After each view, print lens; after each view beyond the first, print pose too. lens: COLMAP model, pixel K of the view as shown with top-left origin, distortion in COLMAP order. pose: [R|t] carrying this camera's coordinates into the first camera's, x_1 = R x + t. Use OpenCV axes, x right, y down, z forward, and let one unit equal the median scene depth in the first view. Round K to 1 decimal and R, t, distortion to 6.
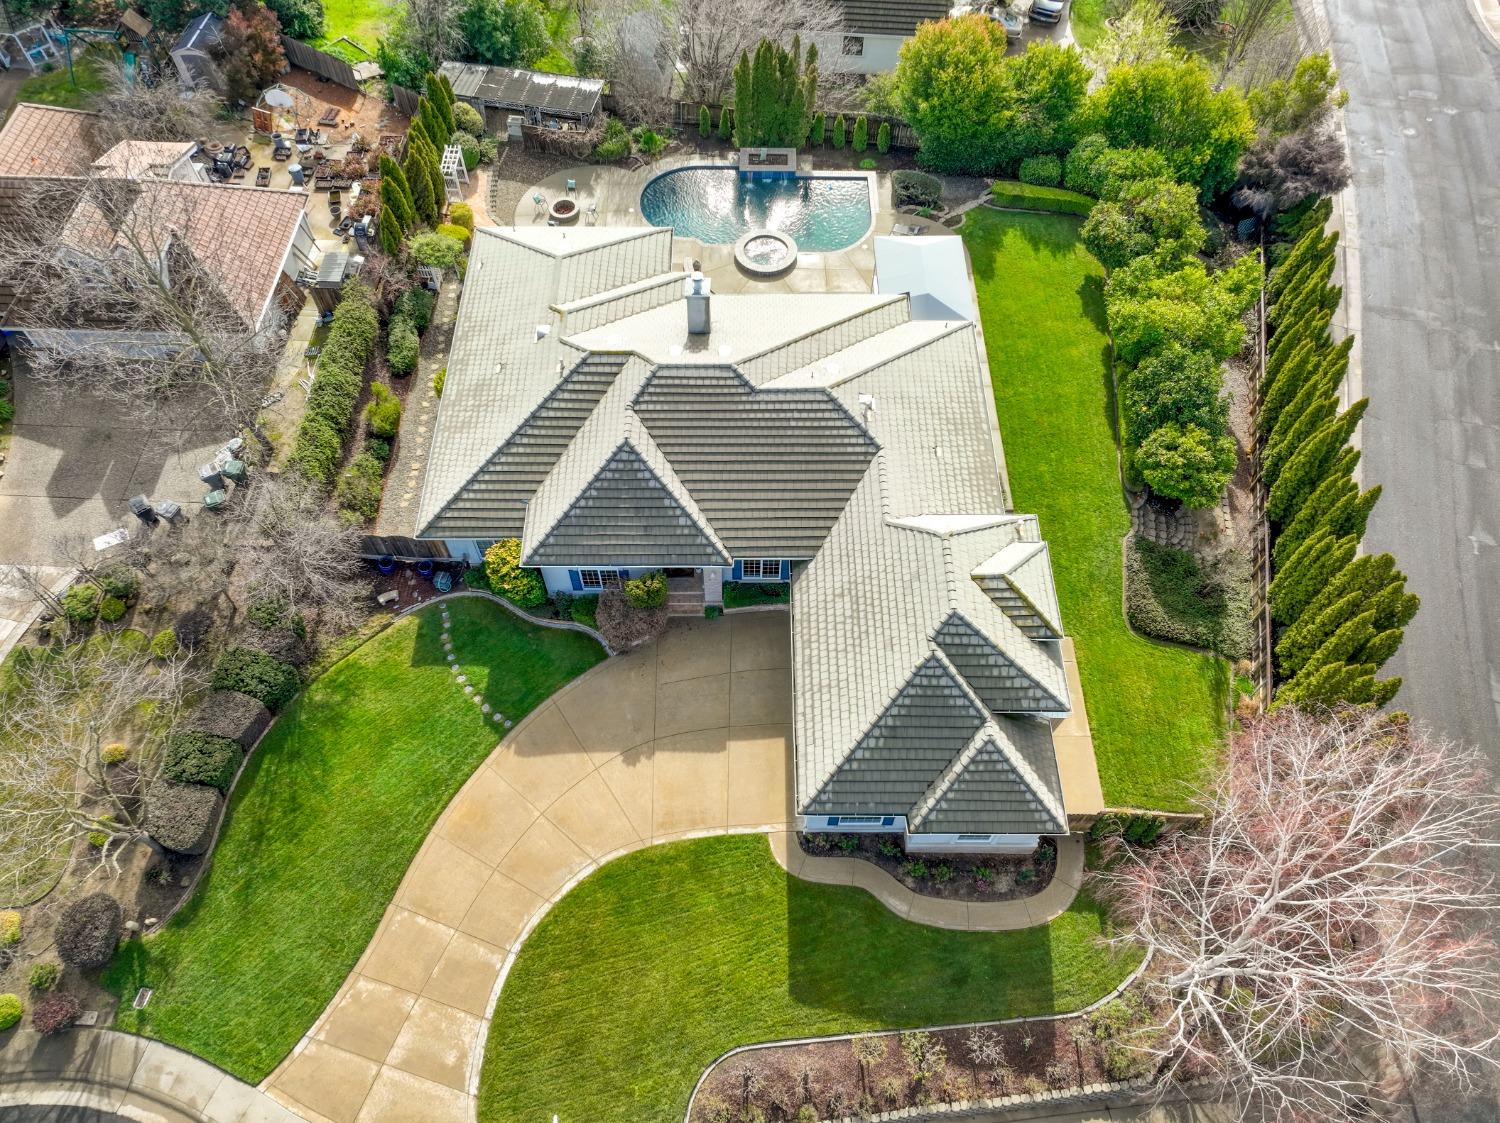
lens RADIAL K [[1047.4, 0, 742.8], [0, 1047.4, 565.9], [0, 0, 1]] dist [0.011867, 0.006168]
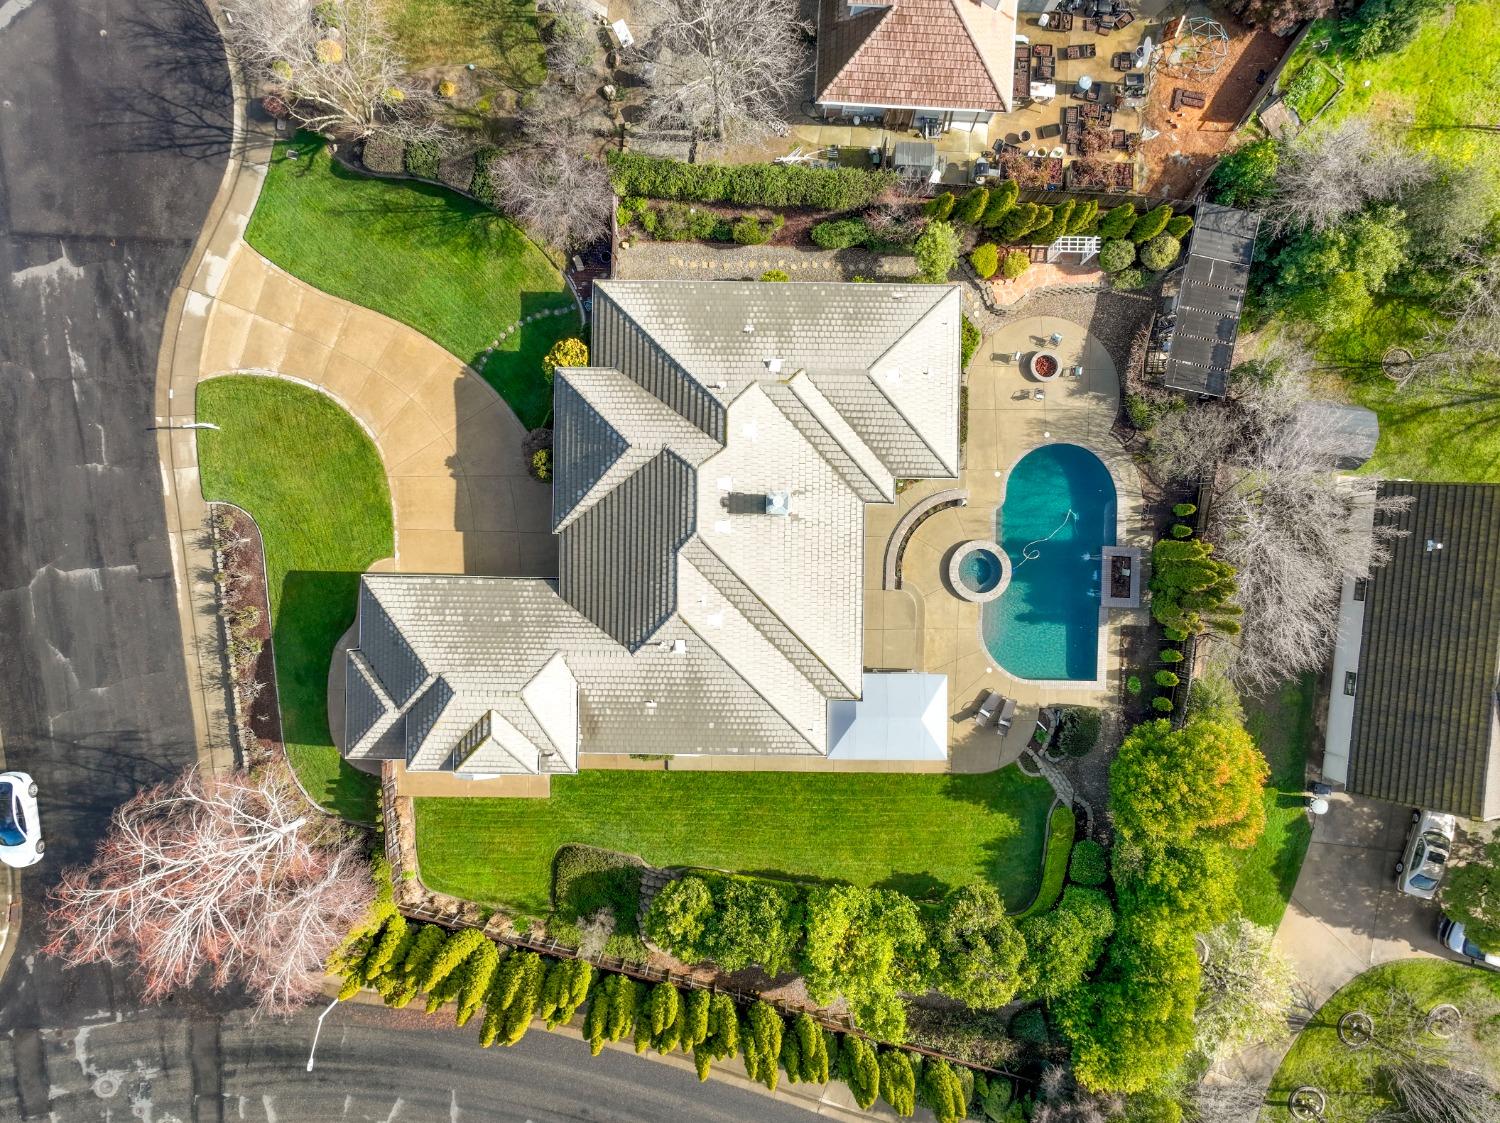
lens RADIAL K [[1053.6, 0, 748.6], [0, 1053.6, 564.0], [0, 0, 1]] dist [0.006249, 0.007376]
pose [[-0.015148, 0.999881, -0.002853, 0.027772], [-0.848050, -0.011336, 0.529795, -0.870849], [0.529700, 0.010444, 0.848121, 0.031352]]
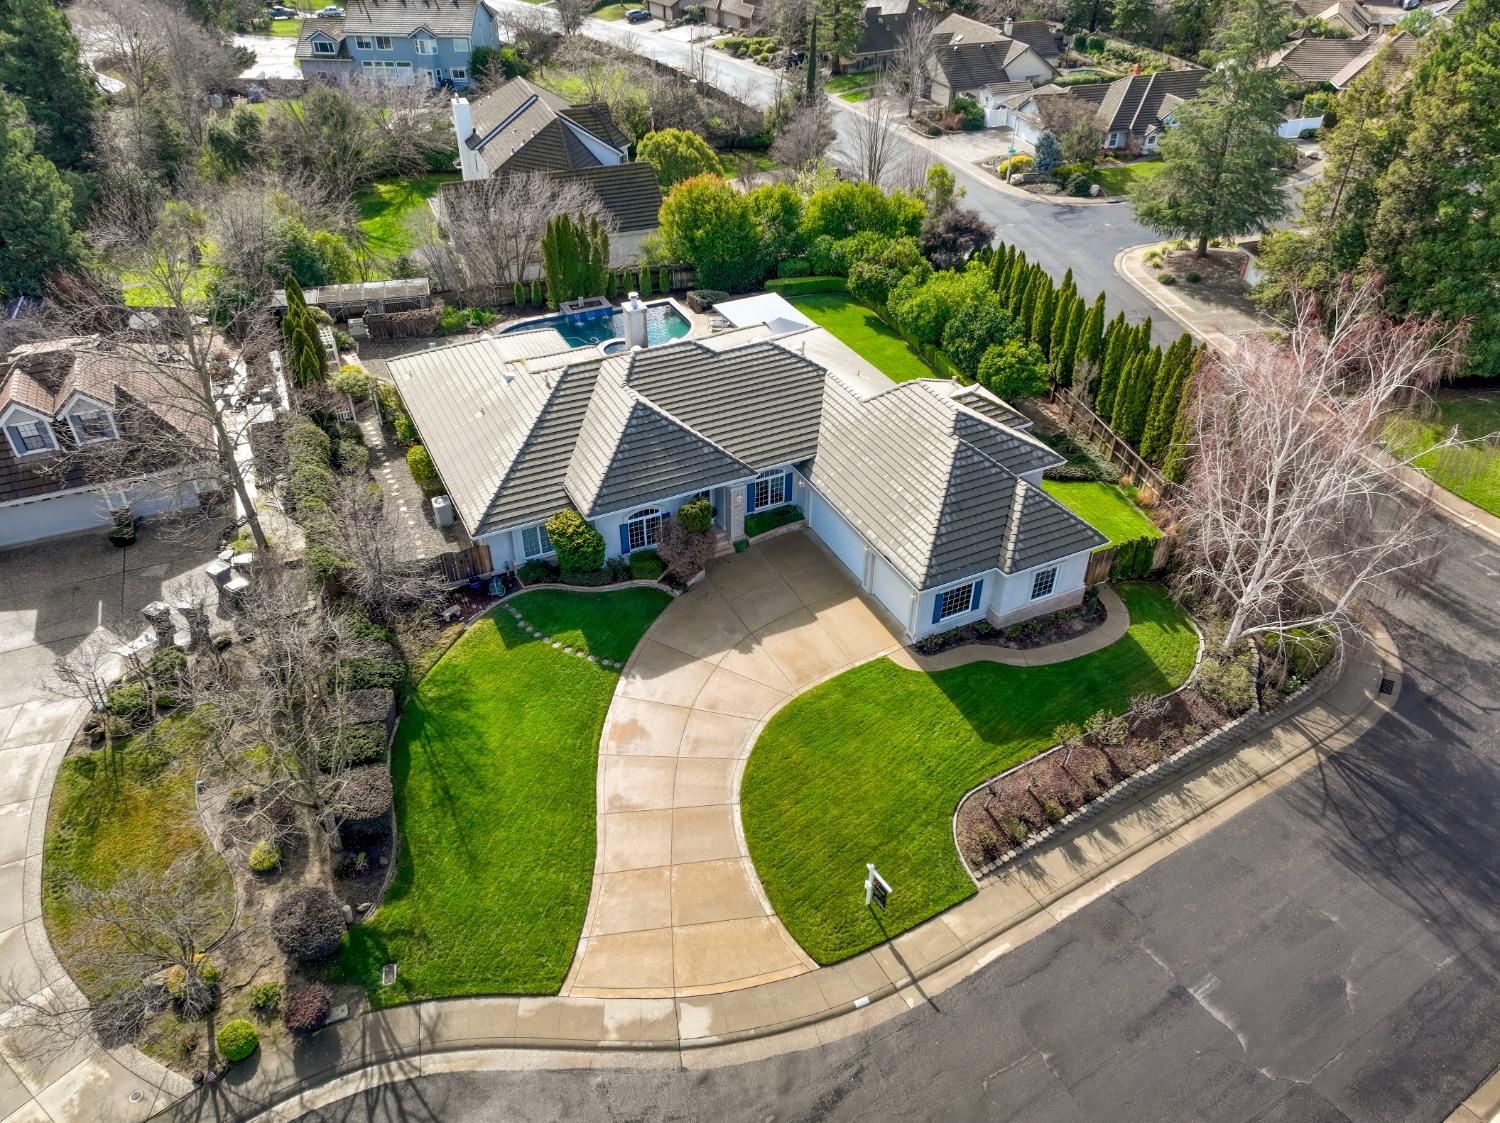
lens RADIAL K [[1047.4, 0, 742.8], [0, 1047.4, 565.9], [0, 0, 1]] dist [0.011867, 0.006168]
pose [[0.897971, -0.265103, 0.351238, -0.453233], [0.372065, 0.883593, -0.284308, 0.407120], [-0.234981, 0.385983, 0.892077, 0.004843]]
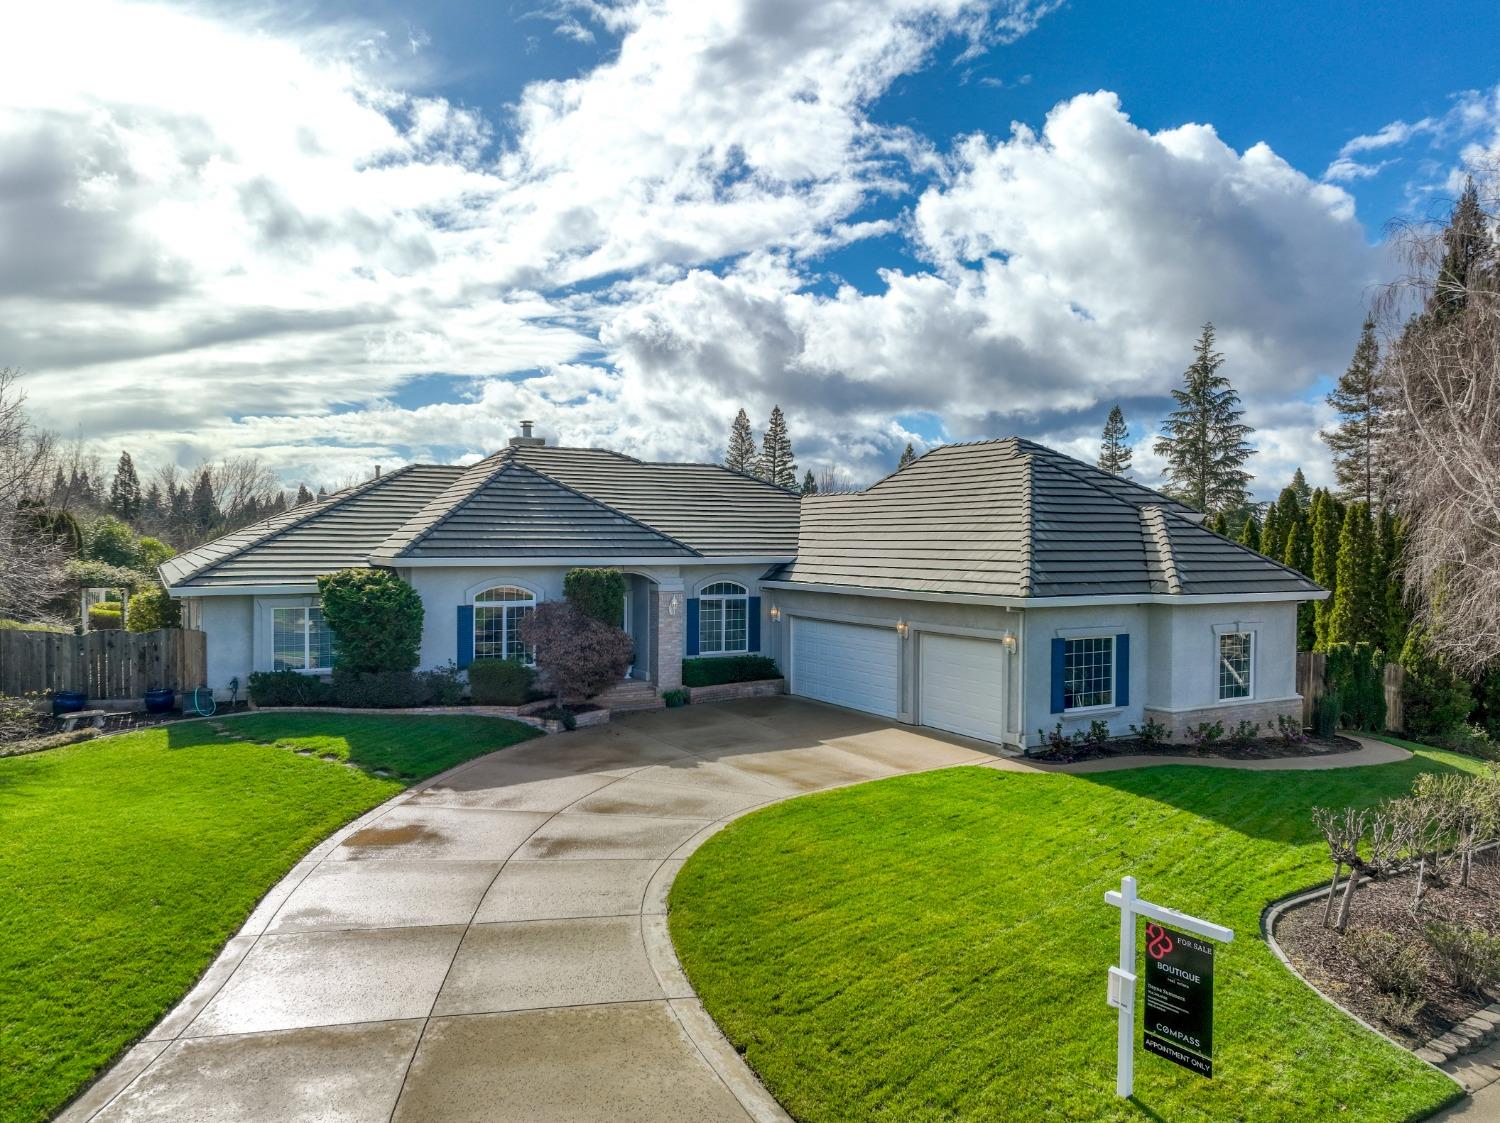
lens RADIAL K [[1053.6, 0, 748.6], [0, 1053.6, 564.0], [0, 0, 1]] dist [0.006249, 0.007376]
pose [[0.868614, -0.008544, 0.495416, -0.327511], [0.415993, 0.555763, -0.719776, 0.511349], [-0.269184, 0.831297, 0.486298, 0.642114]]
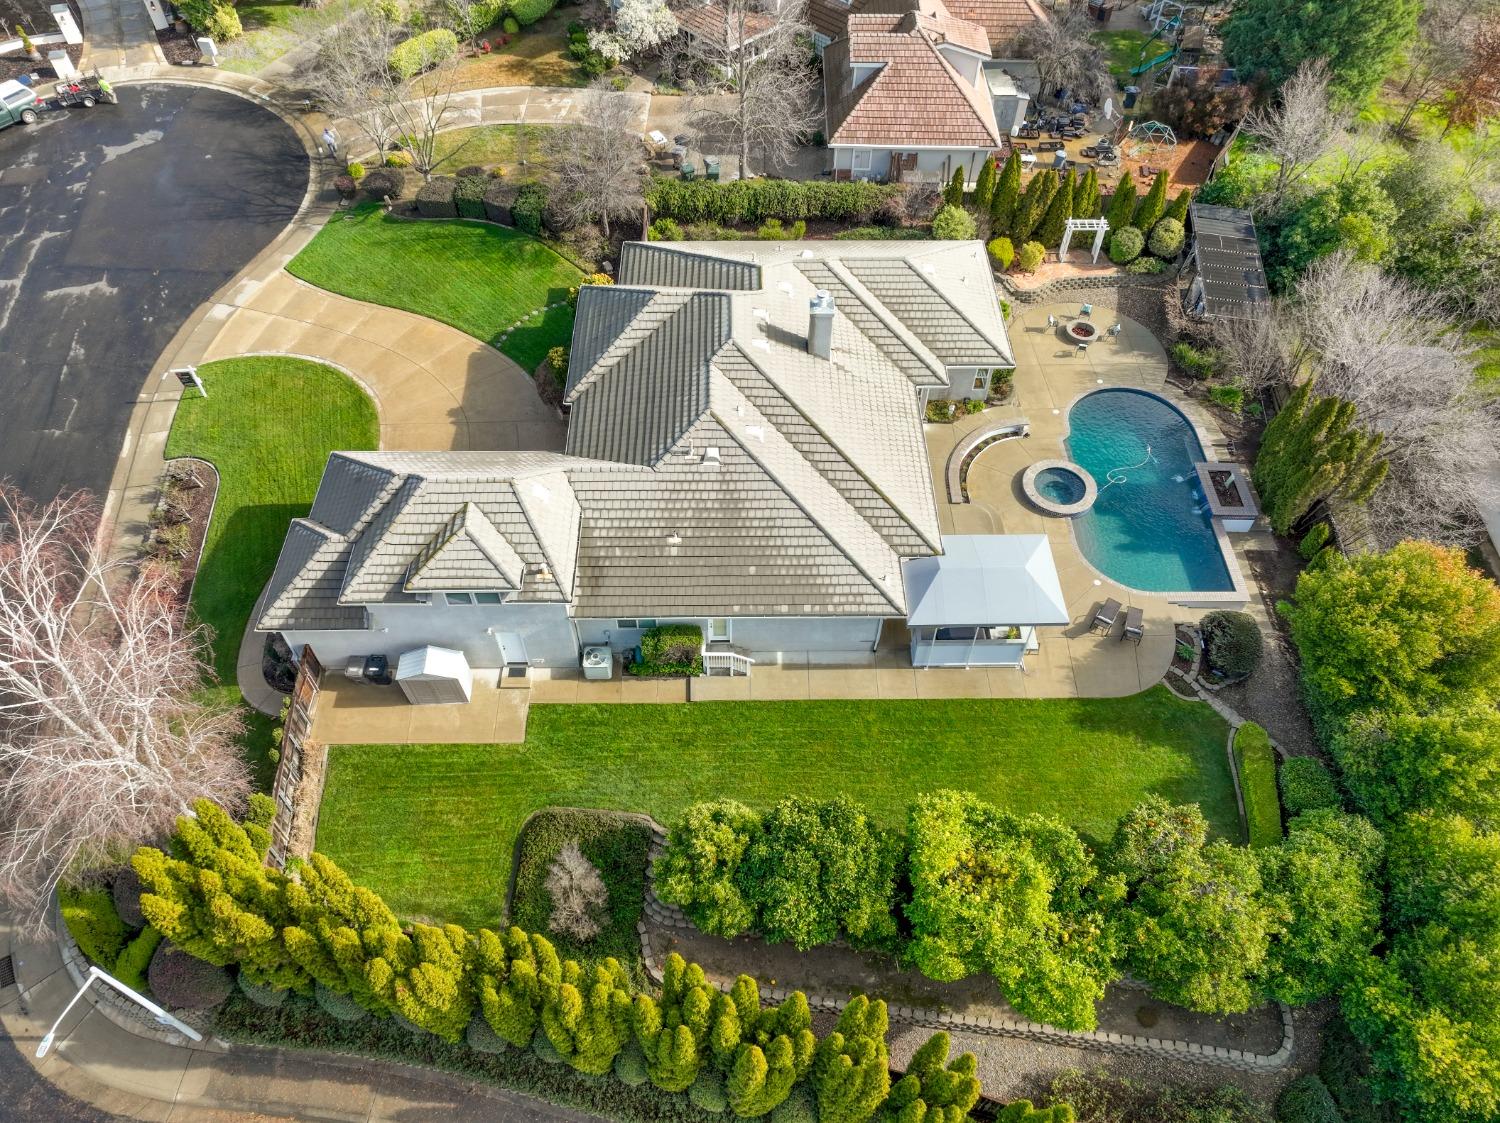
lens RADIAL K [[1053.6, 0, 748.6], [0, 1053.6, 564.0], [0, 0, 1]] dist [0.006249, 0.007376]
pose [[0.011678, 0.779370, -0.626455, 0.816213], [-0.848762, 0.338944, 0.405857, -0.555014], [0.528646, 0.526971, 0.665458, 0.436870]]
